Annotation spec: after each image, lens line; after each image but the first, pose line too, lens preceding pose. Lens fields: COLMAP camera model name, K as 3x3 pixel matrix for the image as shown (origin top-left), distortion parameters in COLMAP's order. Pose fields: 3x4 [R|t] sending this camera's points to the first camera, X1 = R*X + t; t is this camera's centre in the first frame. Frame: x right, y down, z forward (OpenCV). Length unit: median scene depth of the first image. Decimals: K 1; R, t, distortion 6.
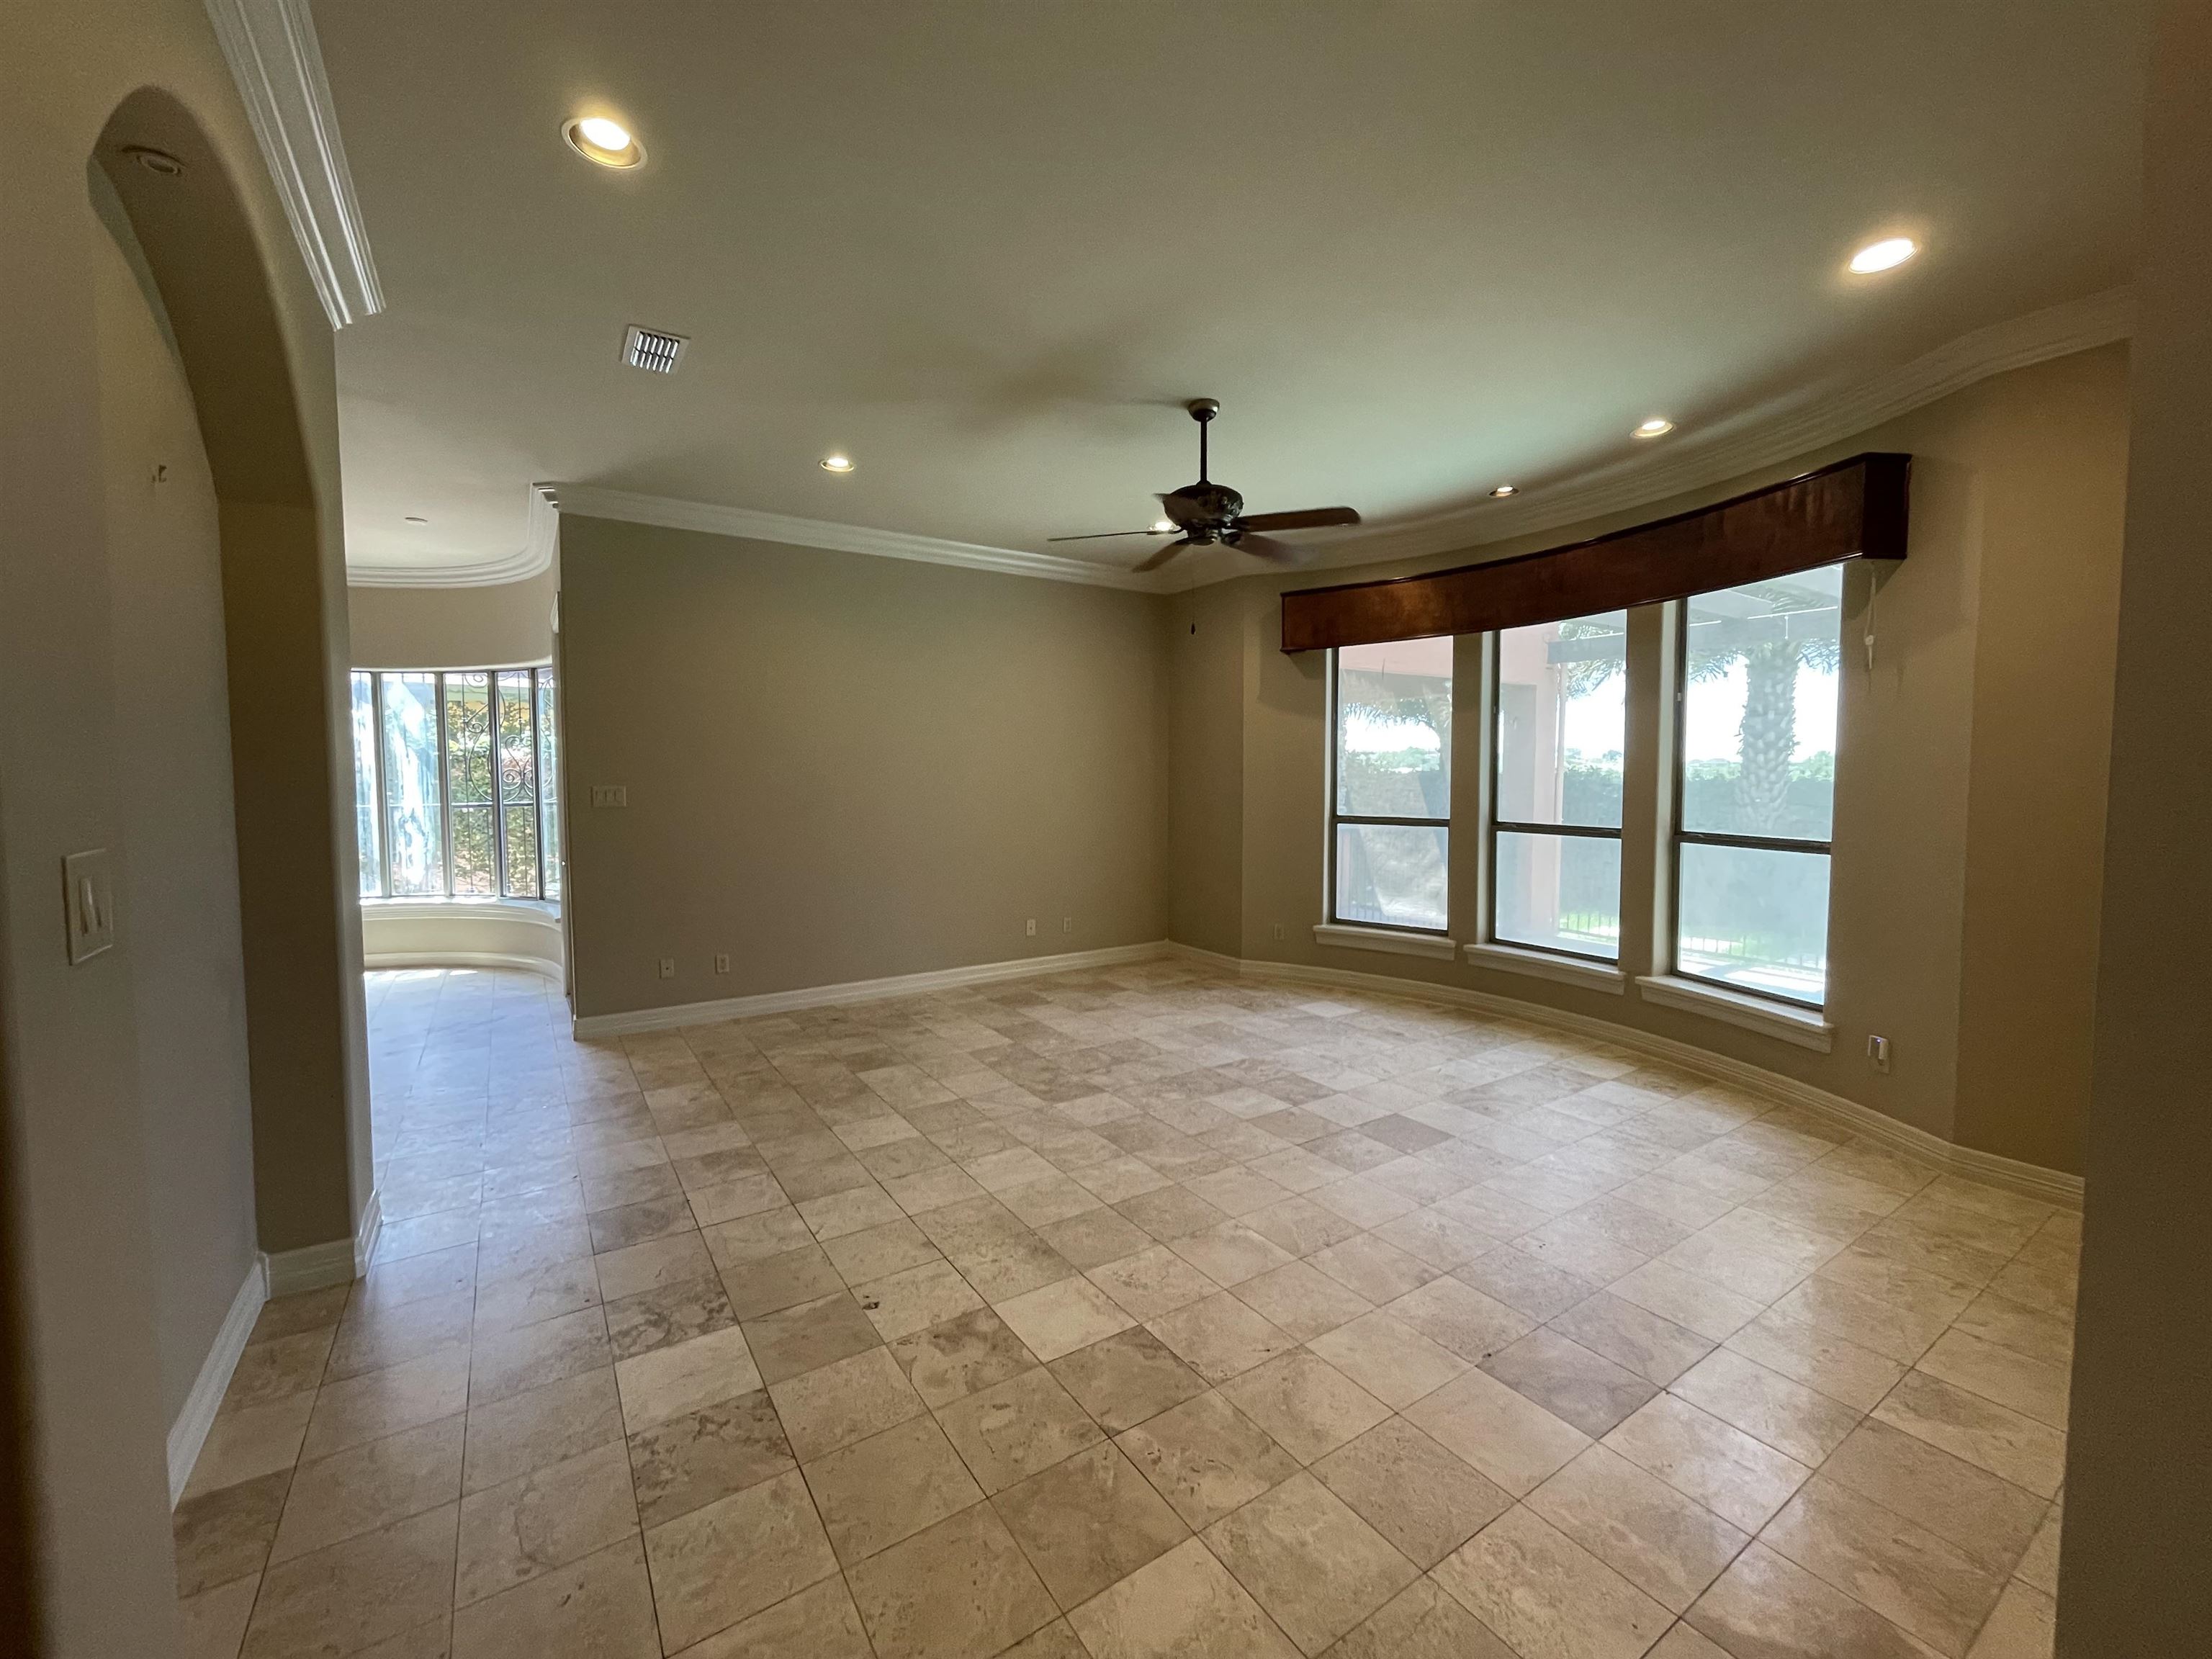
lens RADIAL K [[892.0, 0, 1095.4], [0, 892.0, 825.0], [0, 0, 1]] dist [-0.000675, -0.000029]
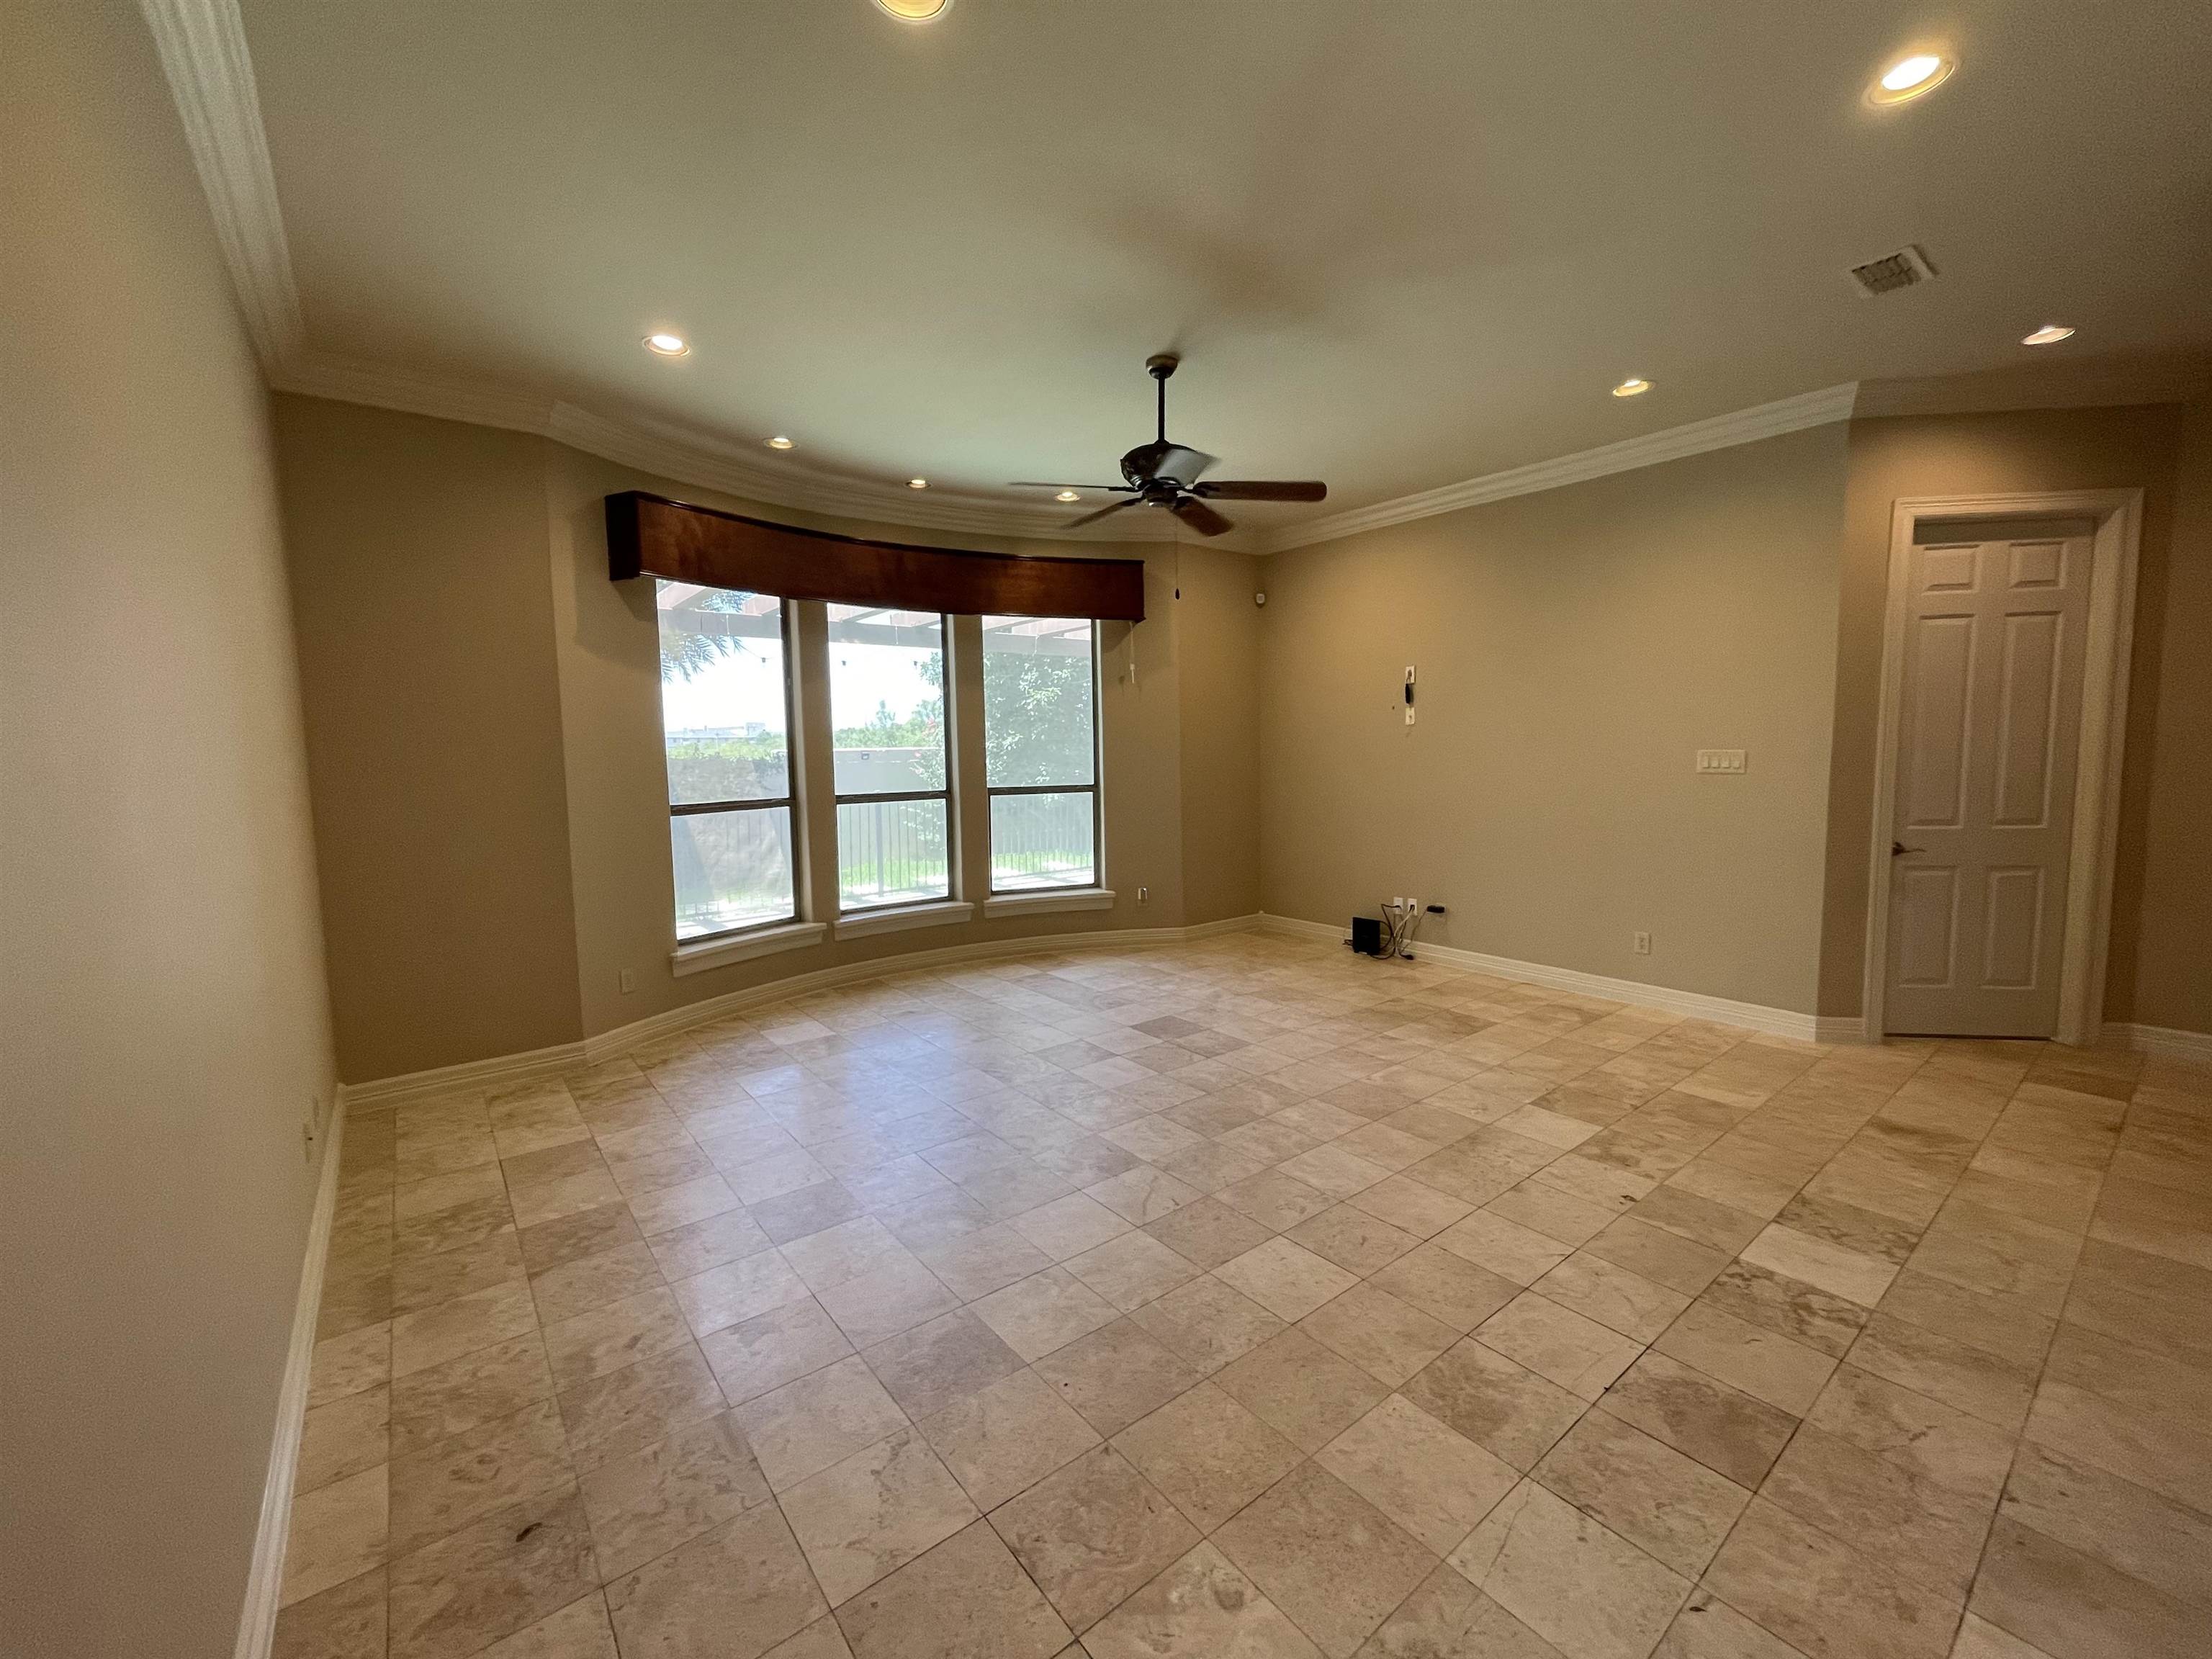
lens RADIAL K [[888.7, 0, 1106.0], [0, 888.7, 829.5], [0, 0, 1]] dist [-0.013409, 0.012399]
pose [[-0.079356, -0.097104, 0.992106, -0.895979], [0.074843, 0.991855, 0.103066, -0.071251], [-0.994033, 0.082431, -0.071442, 1.194976]]
